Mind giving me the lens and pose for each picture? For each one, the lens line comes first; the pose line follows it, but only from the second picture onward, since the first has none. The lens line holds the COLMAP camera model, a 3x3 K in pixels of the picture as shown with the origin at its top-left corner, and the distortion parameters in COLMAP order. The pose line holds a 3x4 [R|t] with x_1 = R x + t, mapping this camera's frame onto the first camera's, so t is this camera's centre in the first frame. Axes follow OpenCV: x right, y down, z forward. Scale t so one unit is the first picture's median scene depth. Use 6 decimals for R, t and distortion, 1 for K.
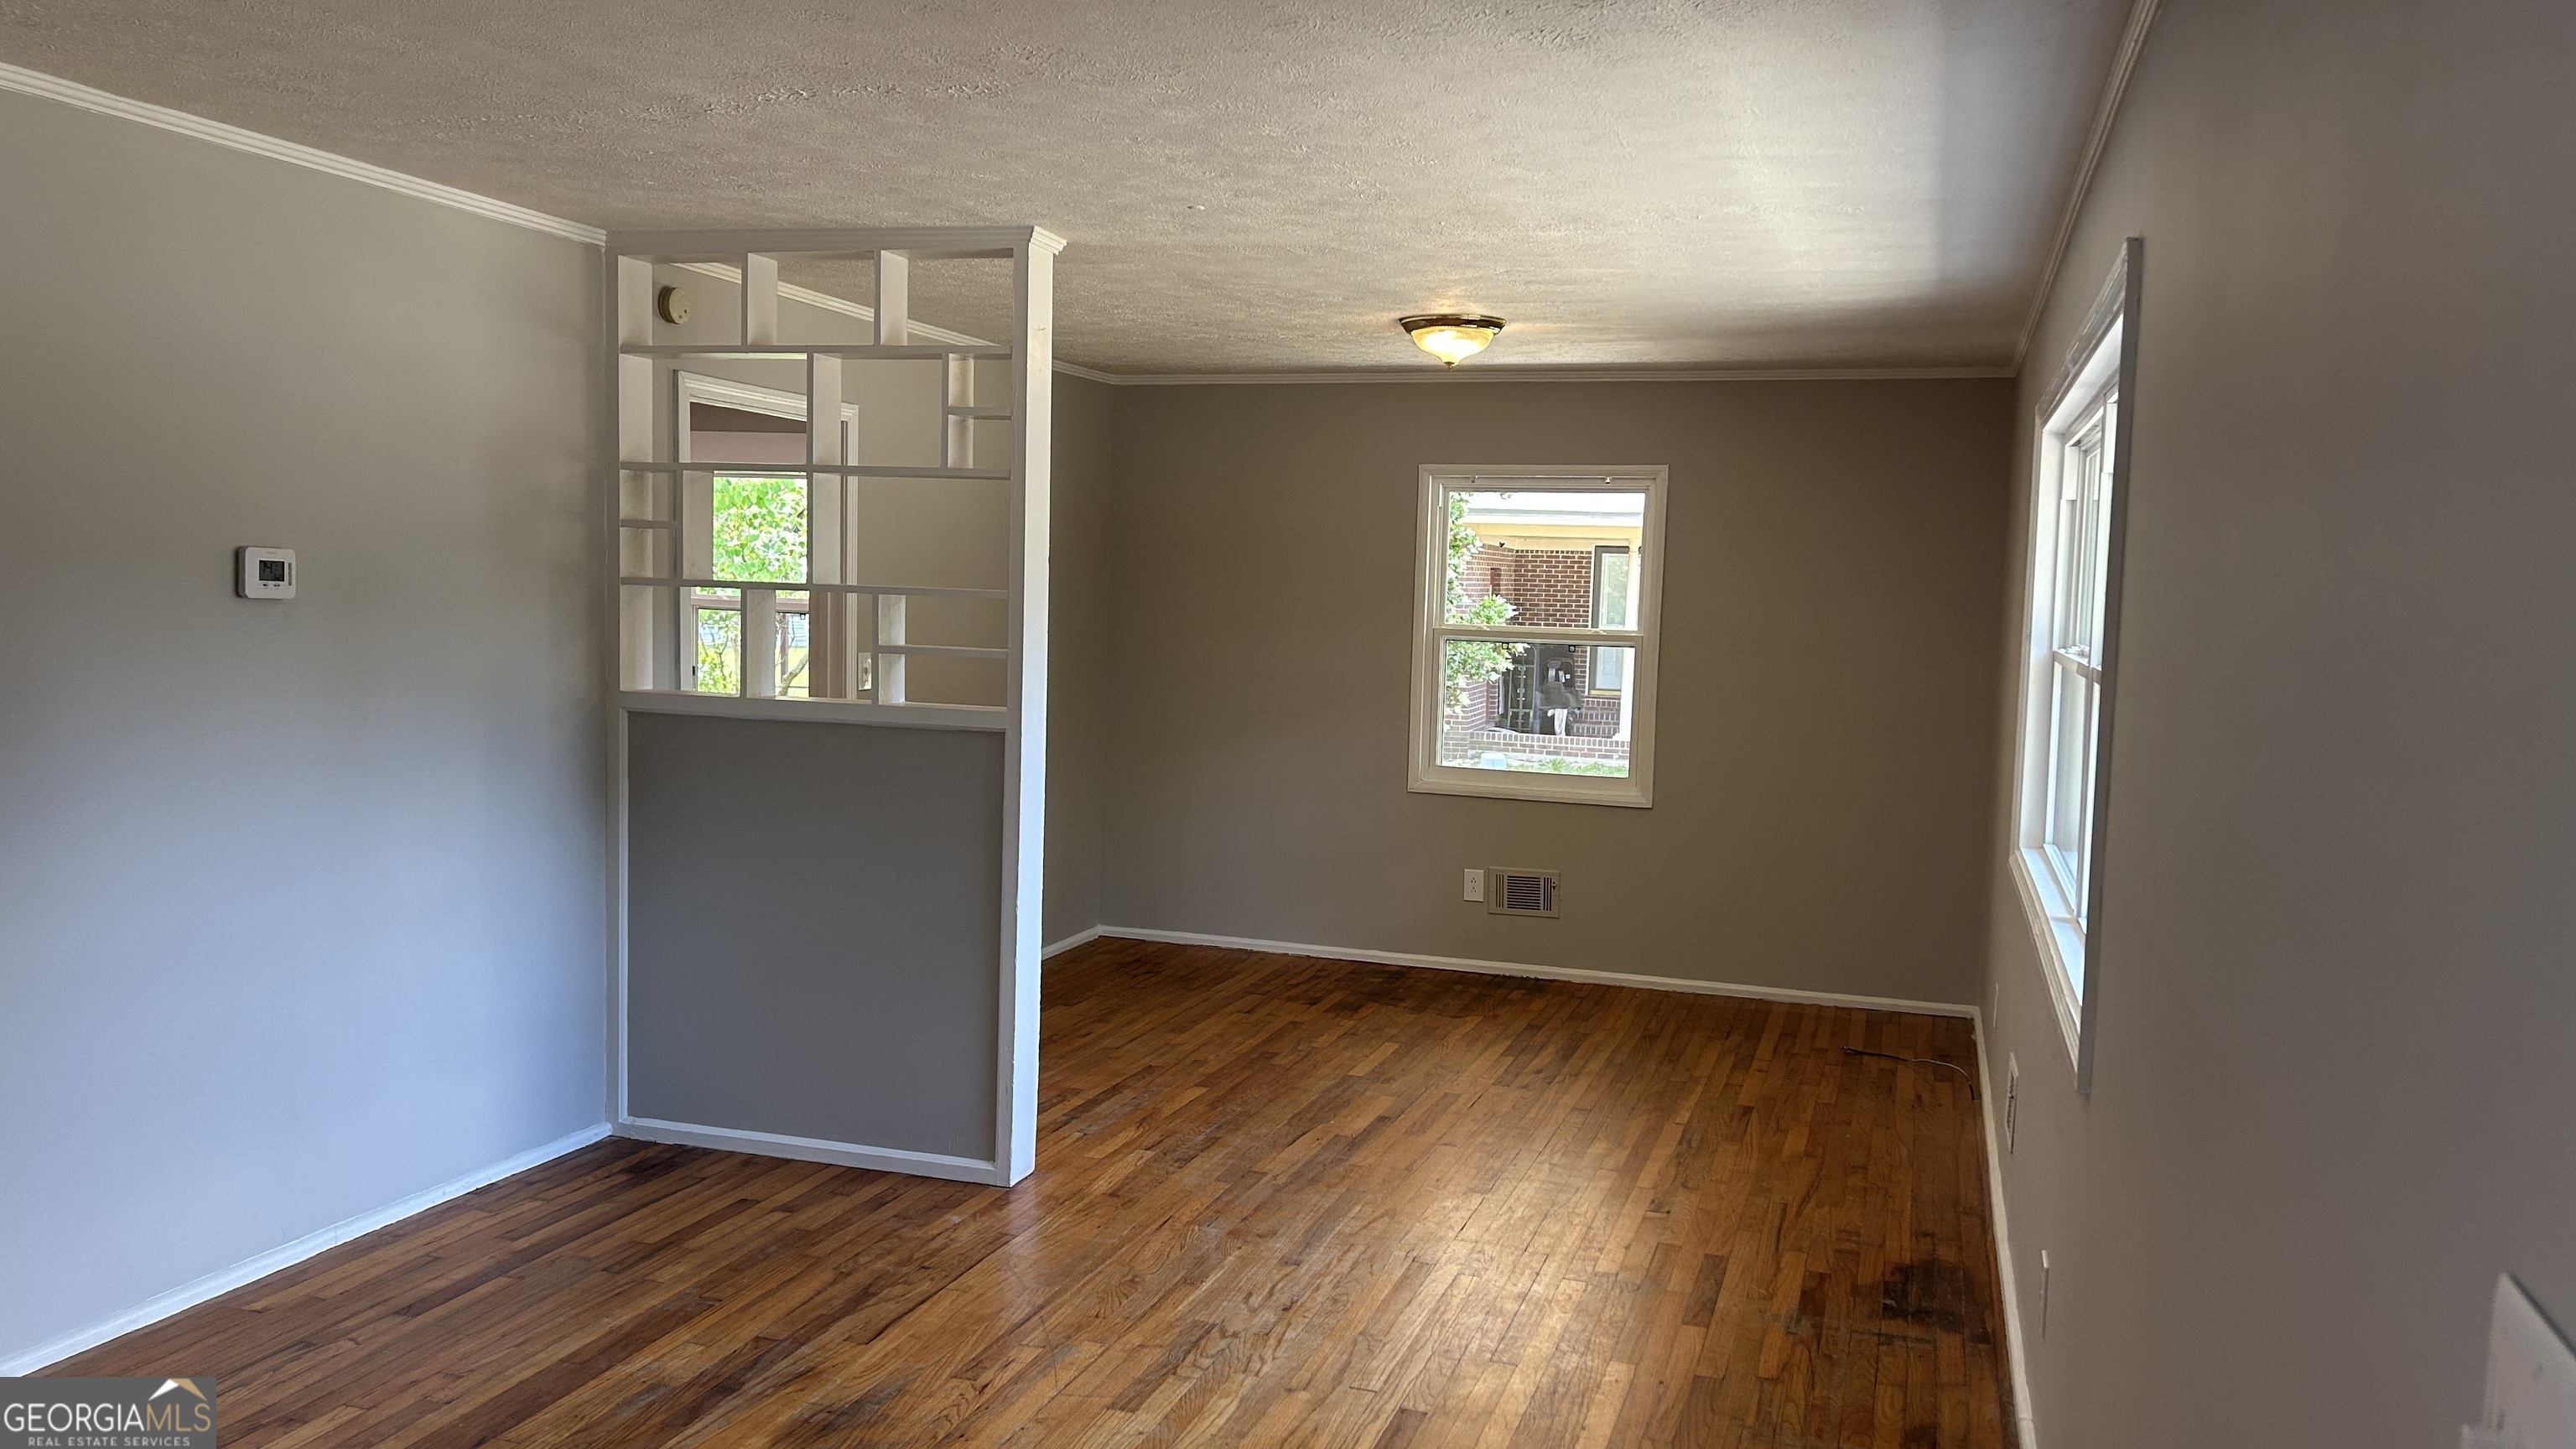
lens RADIAL K [[1979.3, 0, 1284.7], [0, 1979.3, 729.0], [0, 0, 1]] dist [0.006444, -0.020654]
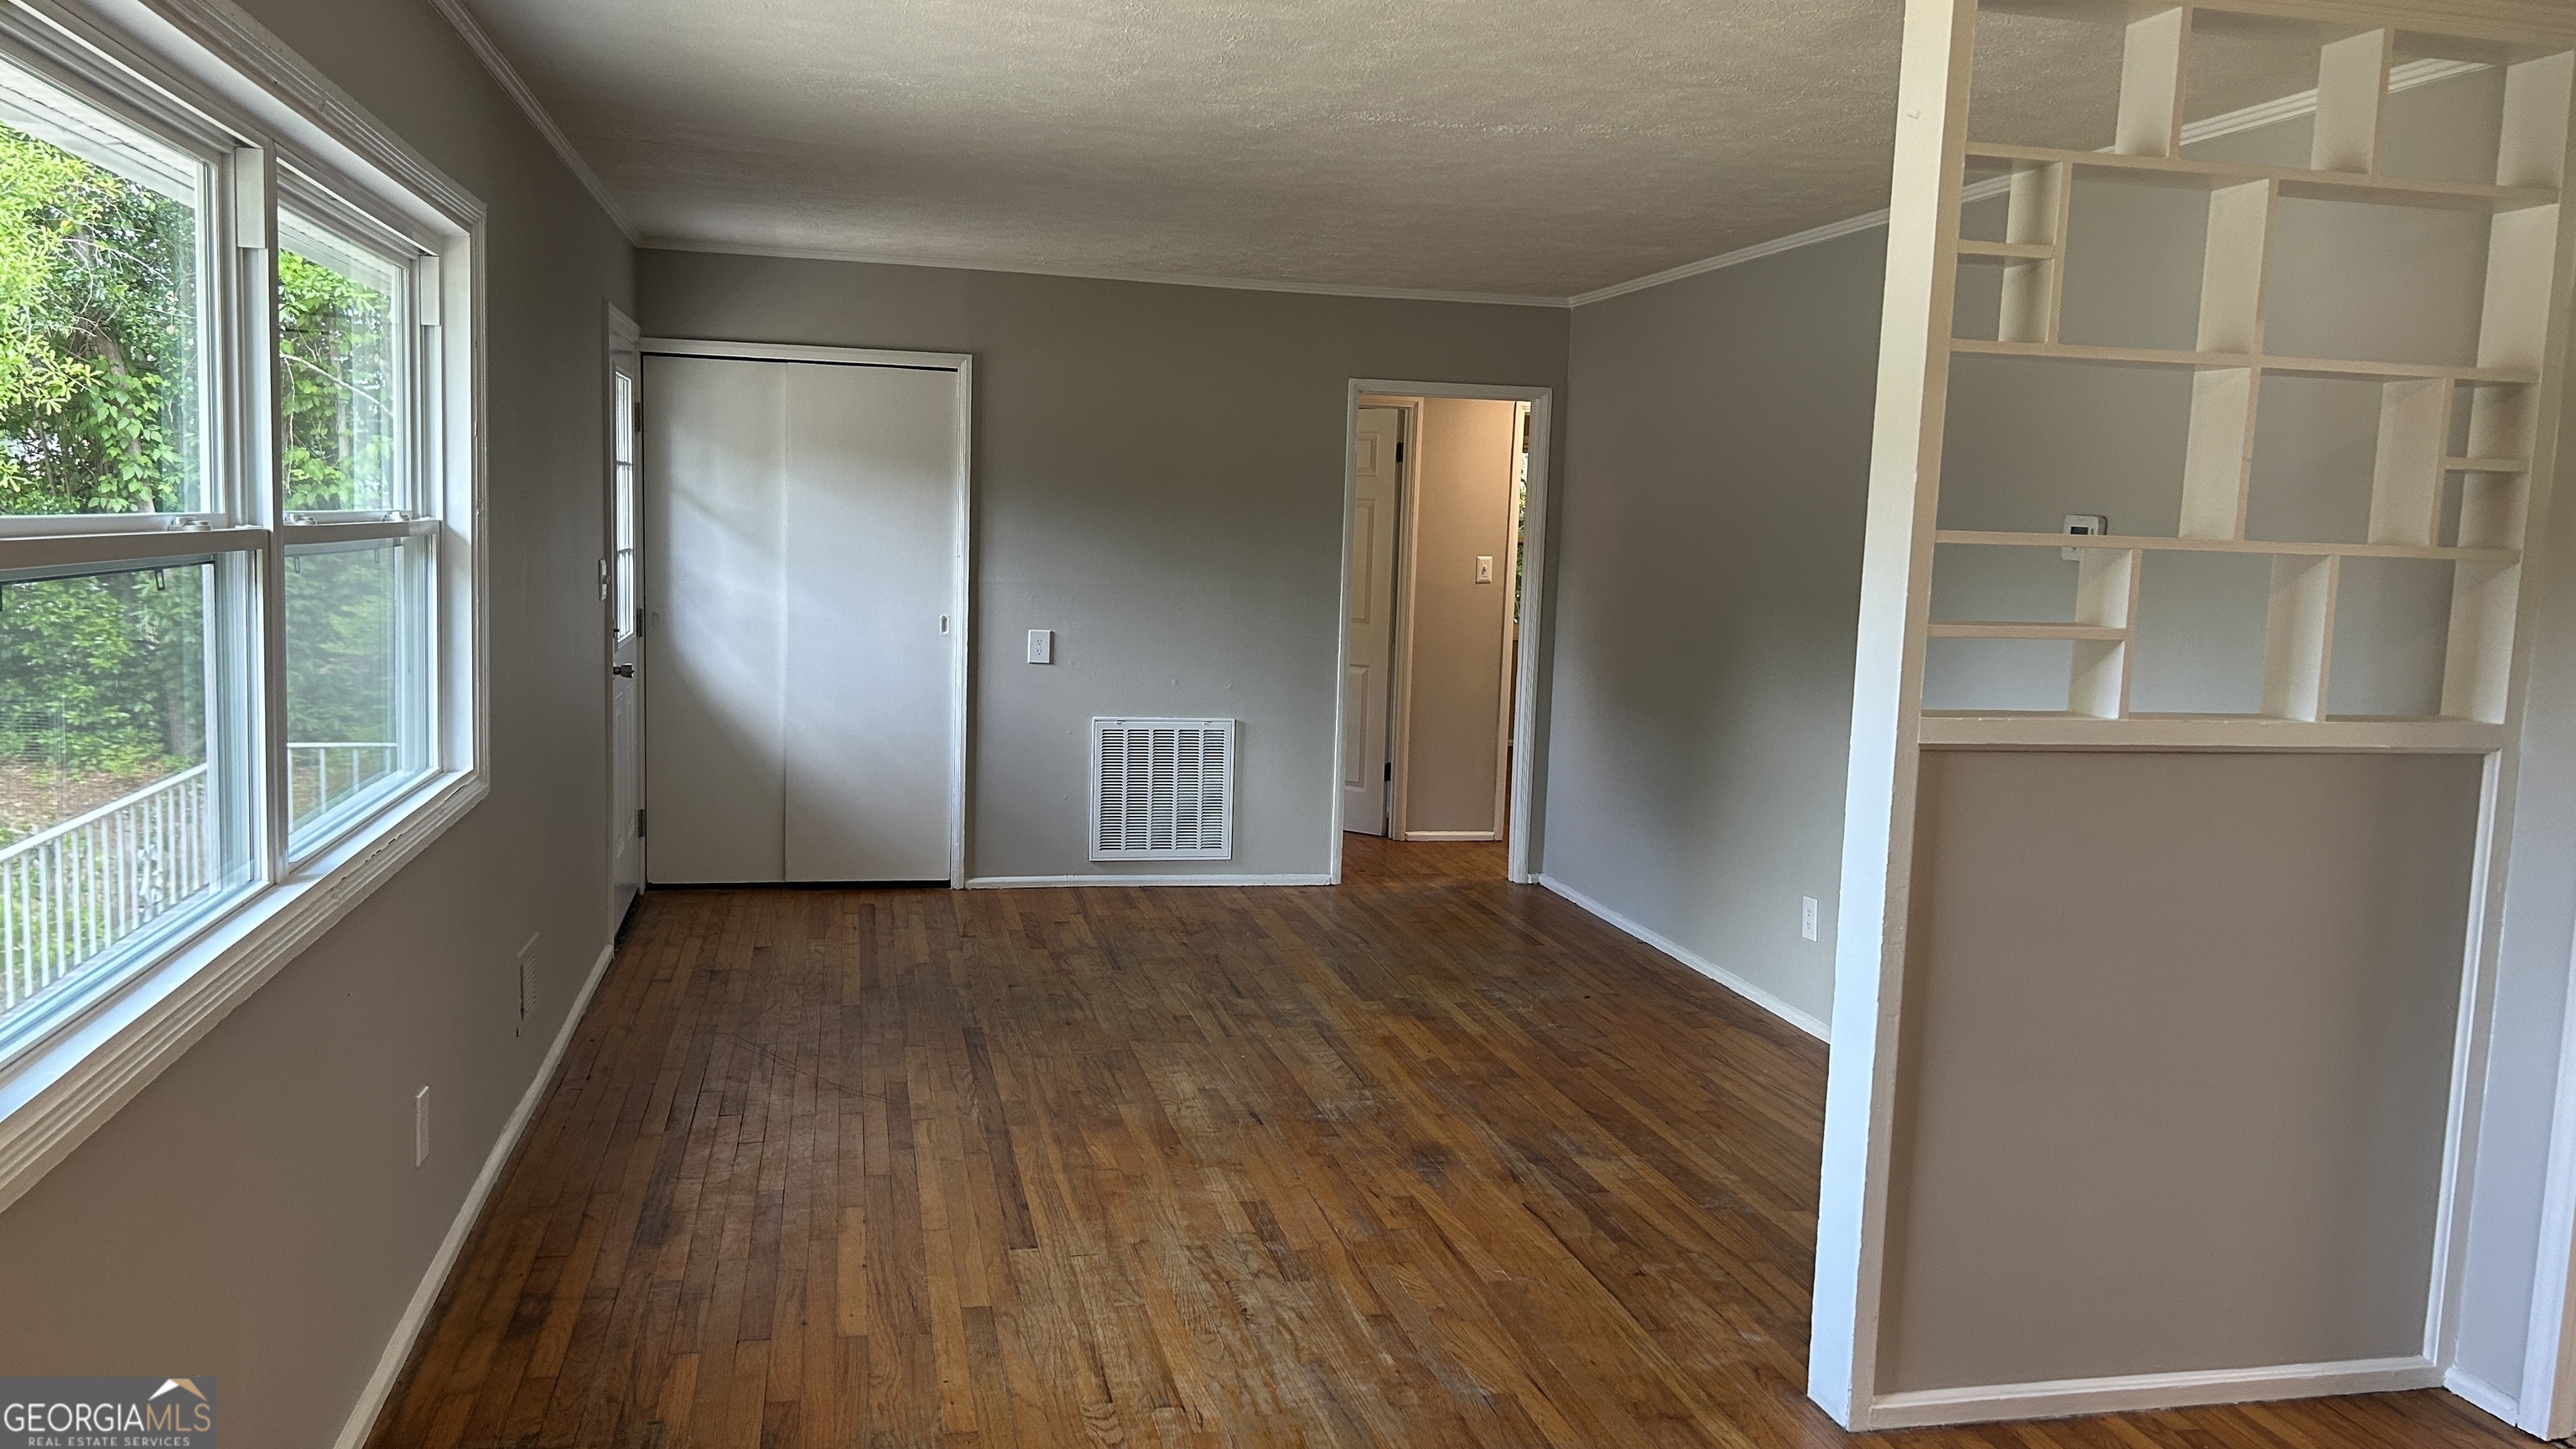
lens RADIAL K [[1979.3, 0, 1284.2], [0, 1979.3, 726.4], [0, 0, 1]] dist [0.006444, -0.020654]
pose [[-0.860867, -0.005911, -0.508796, 0.455953], [-0.100526, 0.982200, 0.158676, -0.107969], [0.498802, 0.187746, -0.846137, 1.790122]]
